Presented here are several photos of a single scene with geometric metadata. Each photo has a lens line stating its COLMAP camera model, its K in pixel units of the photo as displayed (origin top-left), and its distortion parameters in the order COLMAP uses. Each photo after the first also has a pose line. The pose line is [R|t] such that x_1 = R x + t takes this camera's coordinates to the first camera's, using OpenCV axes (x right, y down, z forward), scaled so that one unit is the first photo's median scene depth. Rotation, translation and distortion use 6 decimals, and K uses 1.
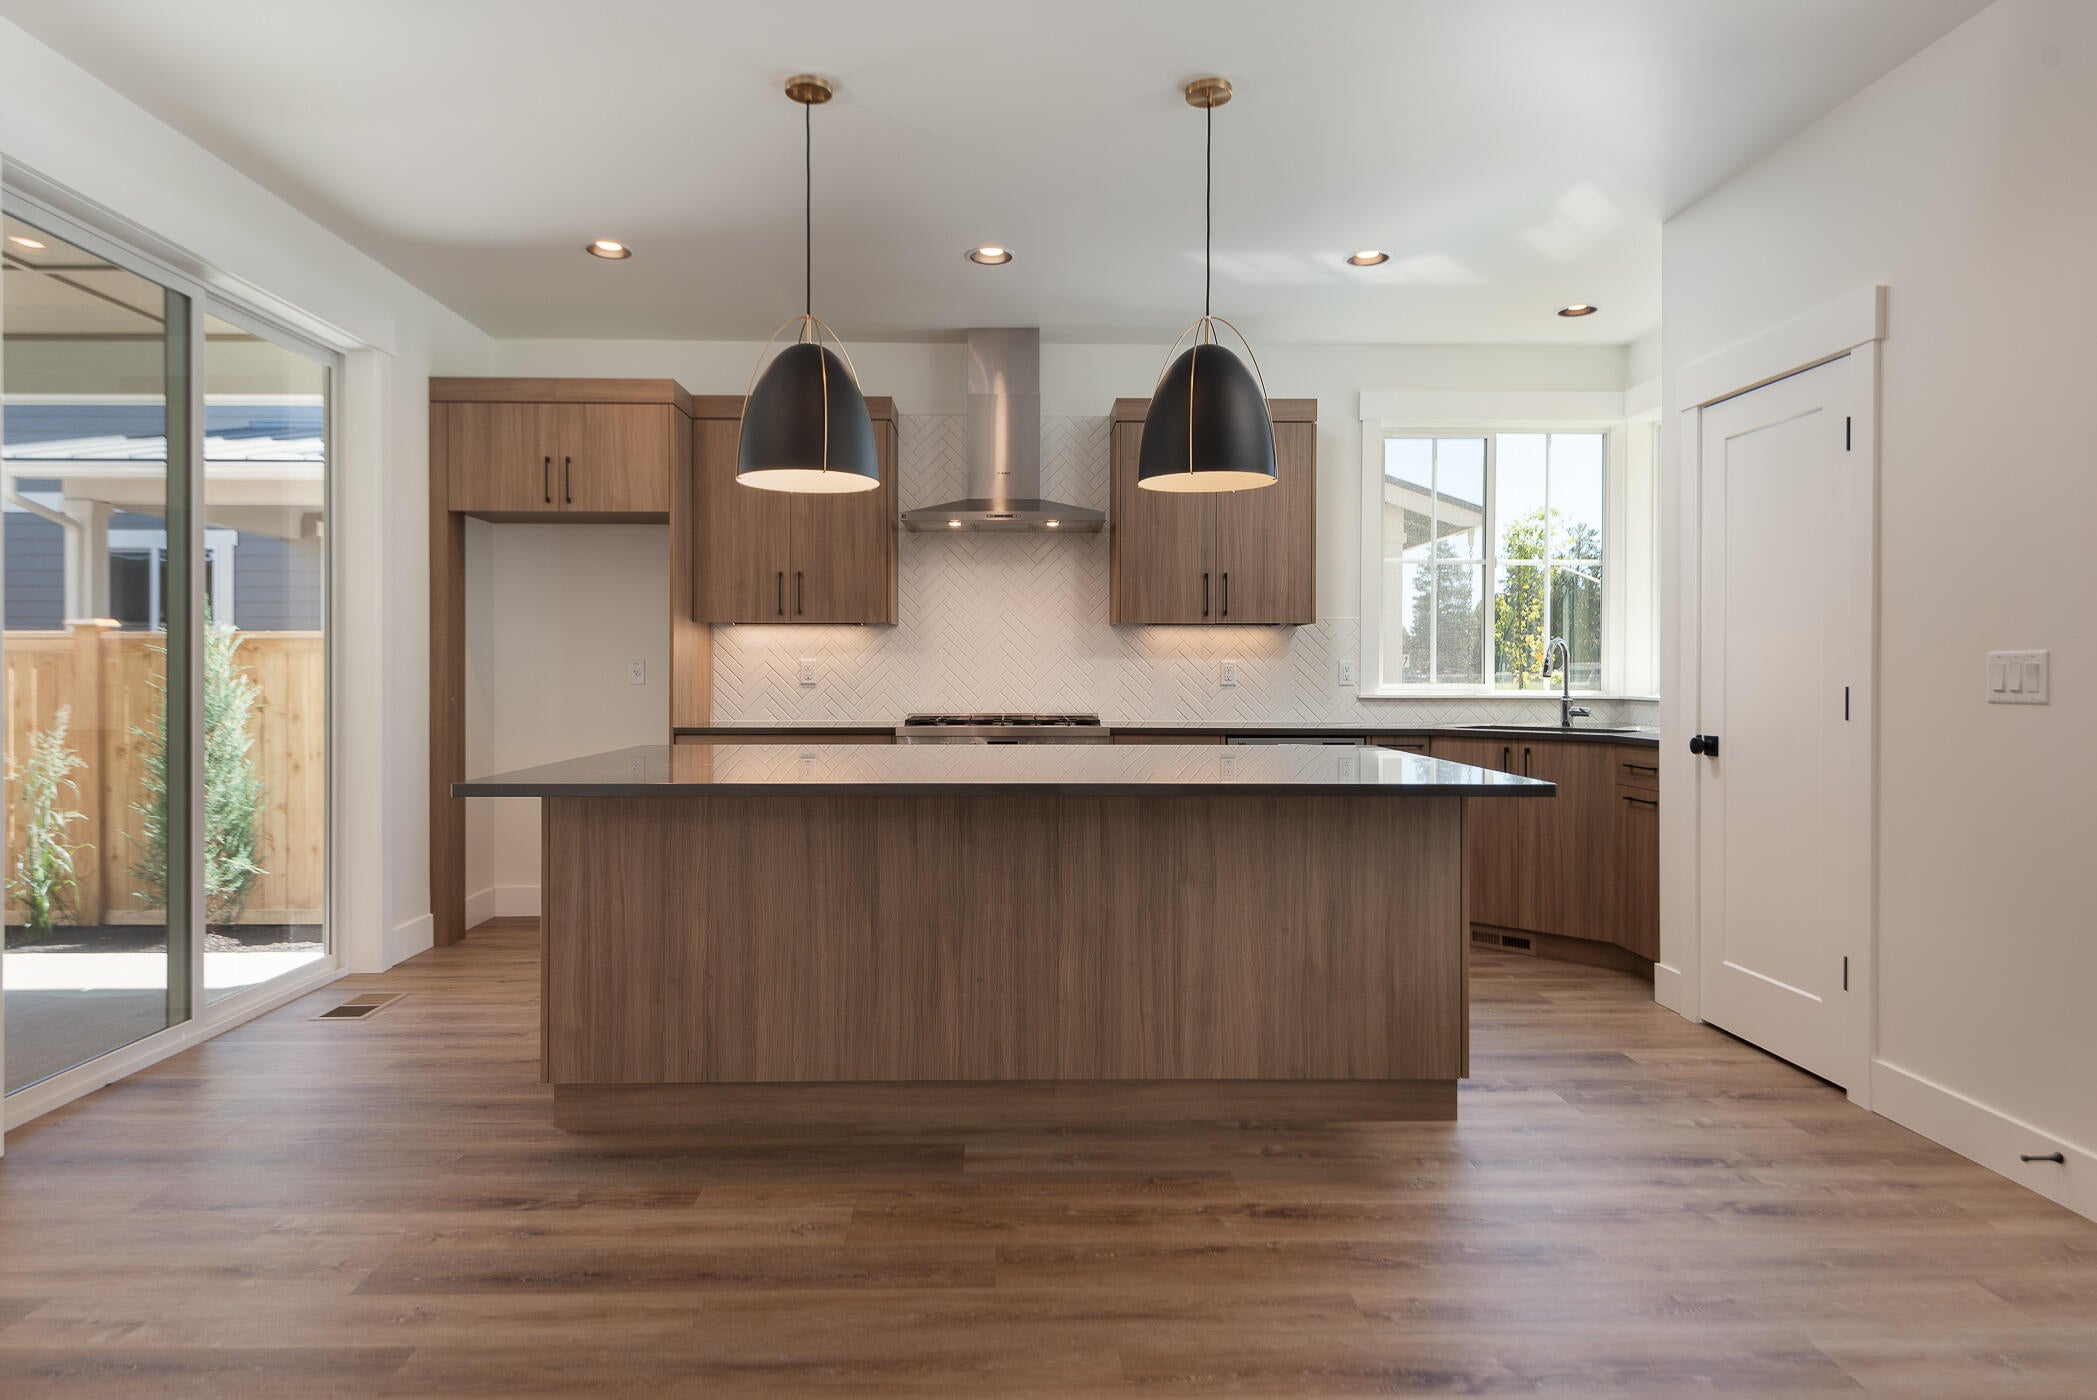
lens RADIAL K [[1205.6, 0, 1041.5], [0, 1205.6, 685.9], [0, 0, 1]] dist [0.000499, -0.000292]
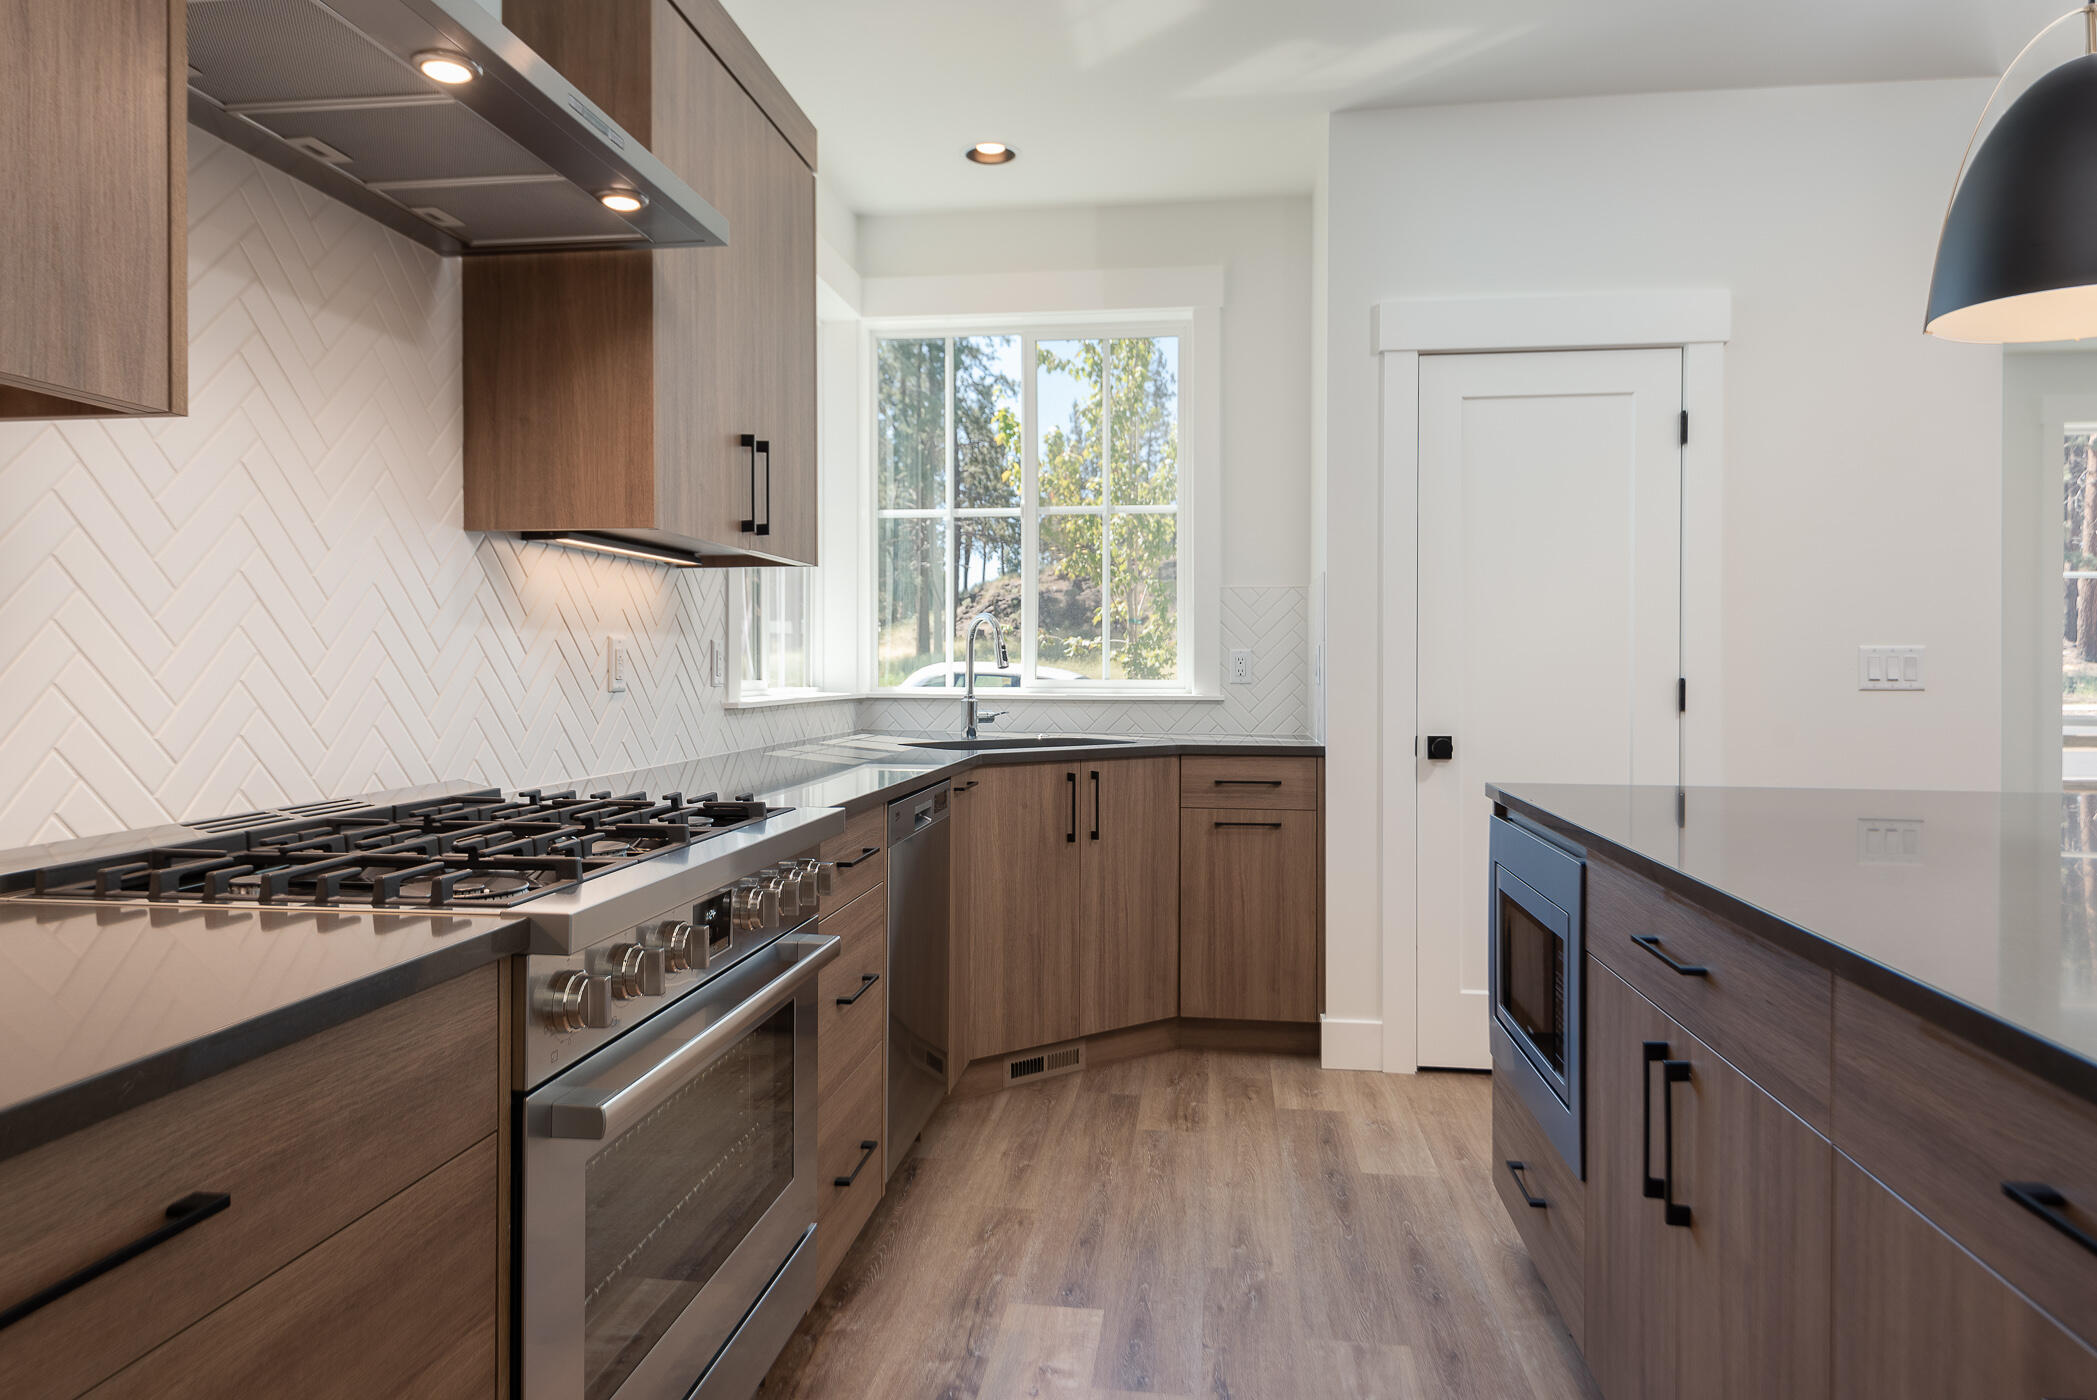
lens RADIAL K [[1345.9, 0, 1004.8], [0, 1345.9, 665.5], [0, 0, 1]] dist [0.020580, -0.004123]
pose [[0.168911, -0.002027, 0.985629, -0.365013], [0.007337, 0.999973, 0.000799, -0.009781], [-0.985604, 0.007096, 0.168921, 0.917193]]
